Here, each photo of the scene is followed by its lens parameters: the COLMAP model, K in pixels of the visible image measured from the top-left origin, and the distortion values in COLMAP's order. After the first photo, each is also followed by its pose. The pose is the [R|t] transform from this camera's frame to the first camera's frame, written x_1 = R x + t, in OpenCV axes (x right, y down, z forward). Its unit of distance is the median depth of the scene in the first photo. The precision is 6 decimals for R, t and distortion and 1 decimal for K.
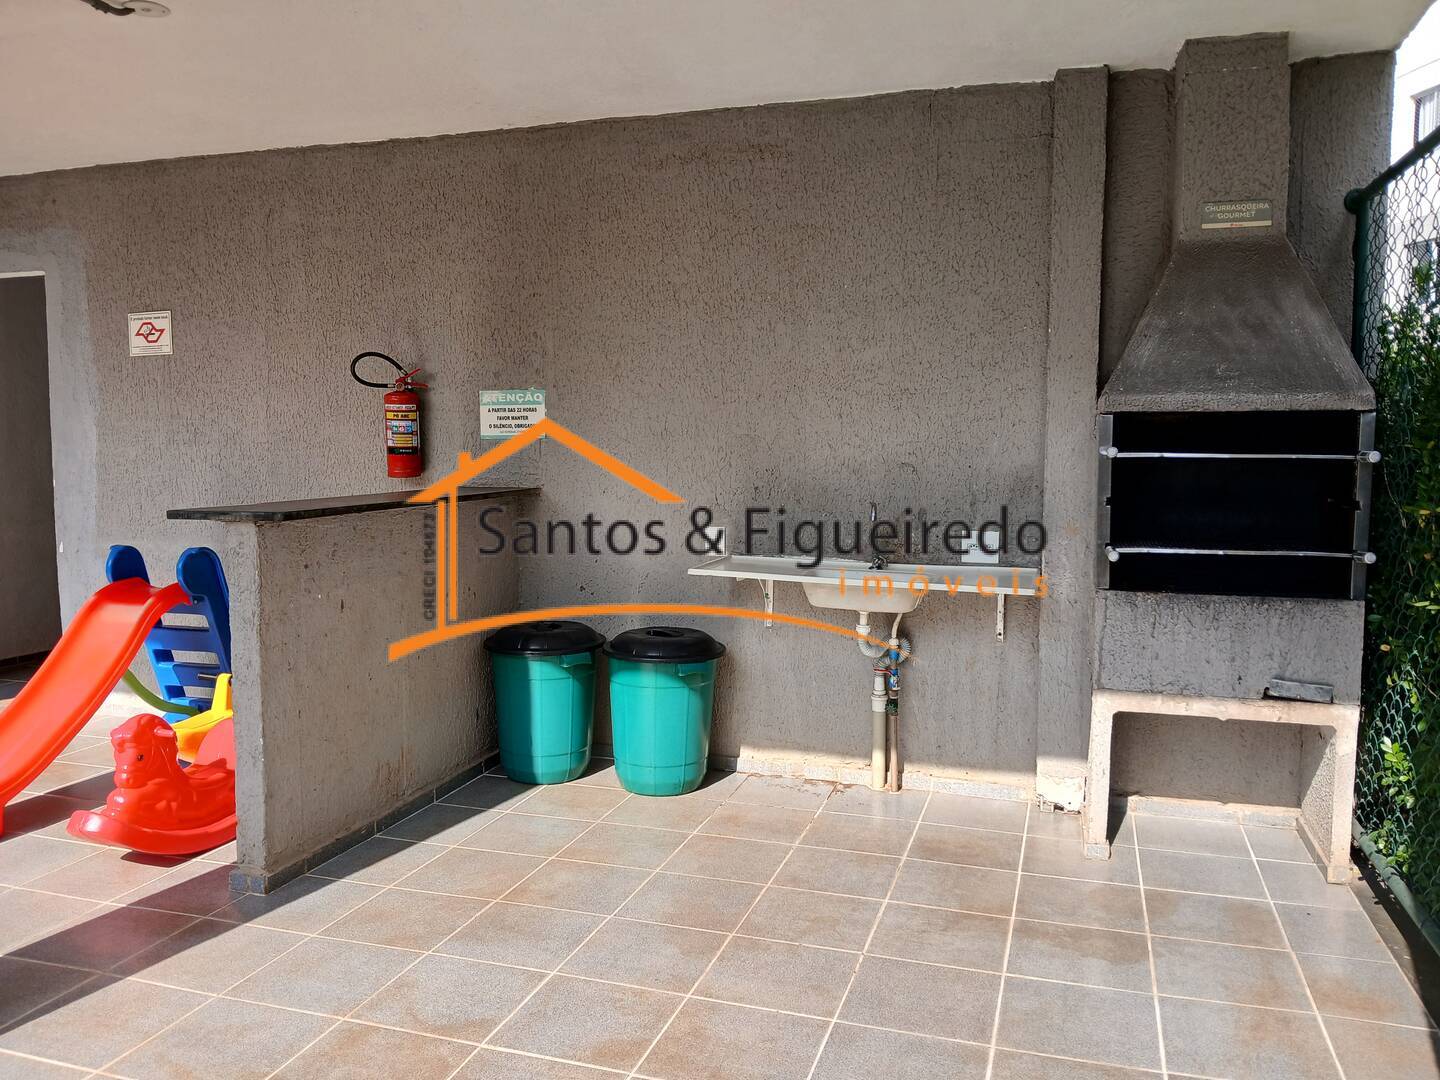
lens RADIAL K [[1110.3, 0, 720.0], [0, 1110.3, 540.0], [0, 0, 1]] dist [0.099861, -0.258900]
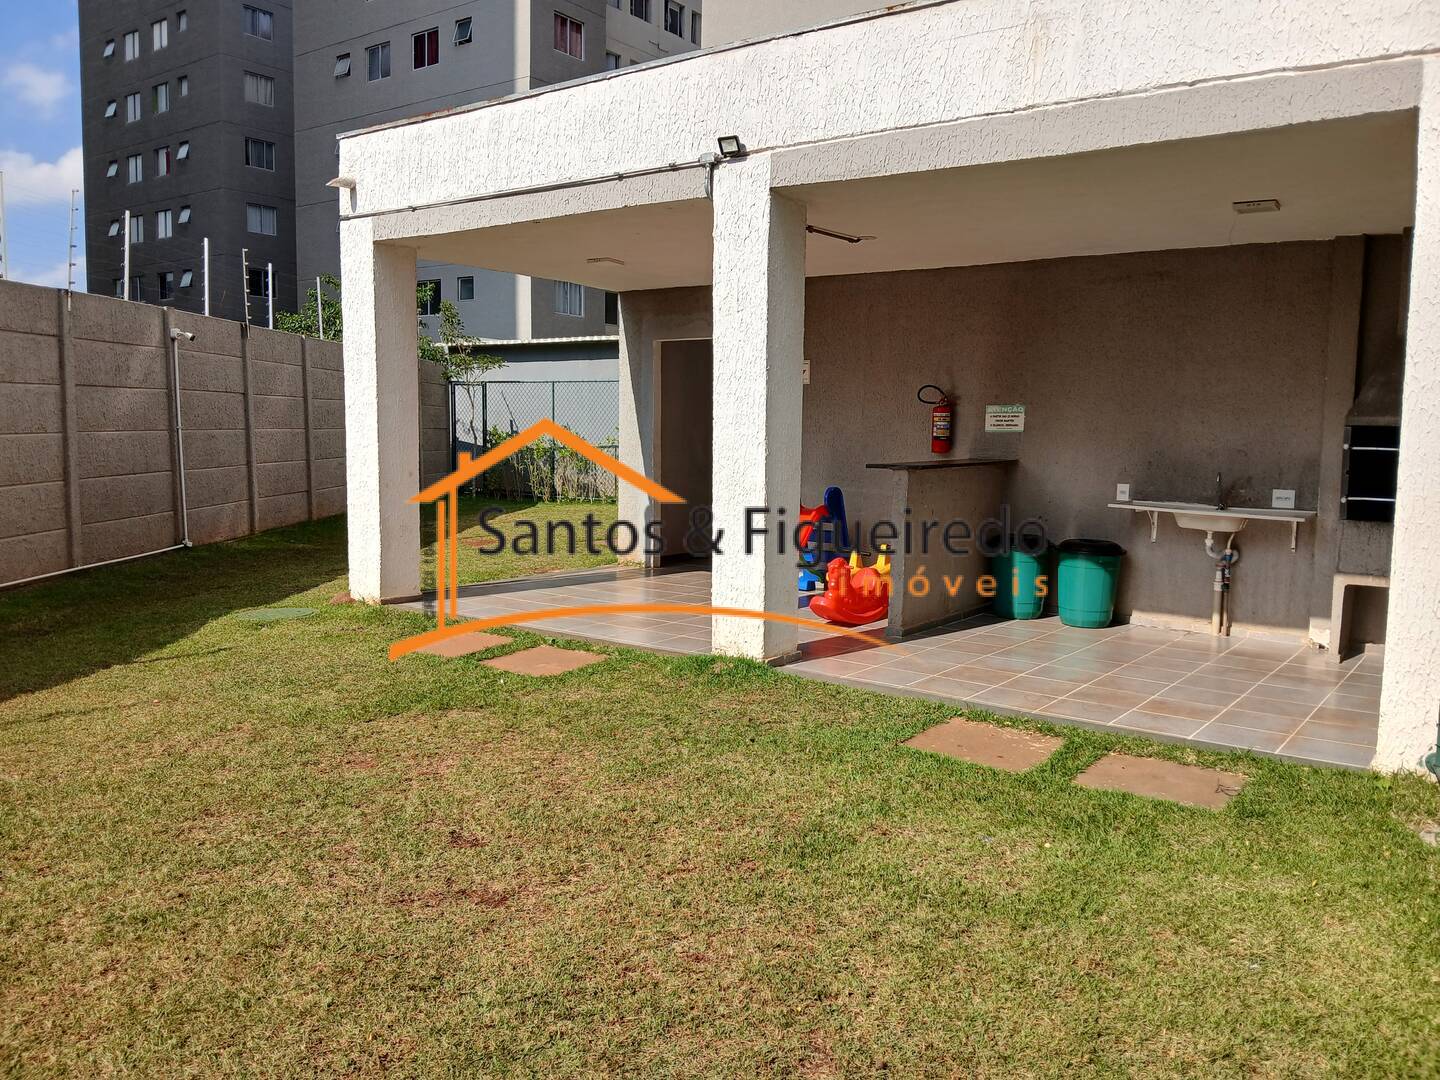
lens RADIAL K [[1110.3, 0, 720.0], [0, 1110.3, 540.0], [0, 0, 1]] dist [0.099861, -0.258900]
pose [[0.946066, 0.047618, -0.320454, -0.037970], [-0.043699, 0.998856, 0.019414, 0.073945], [0.321012, -0.004363, 0.947065, -0.936892]]
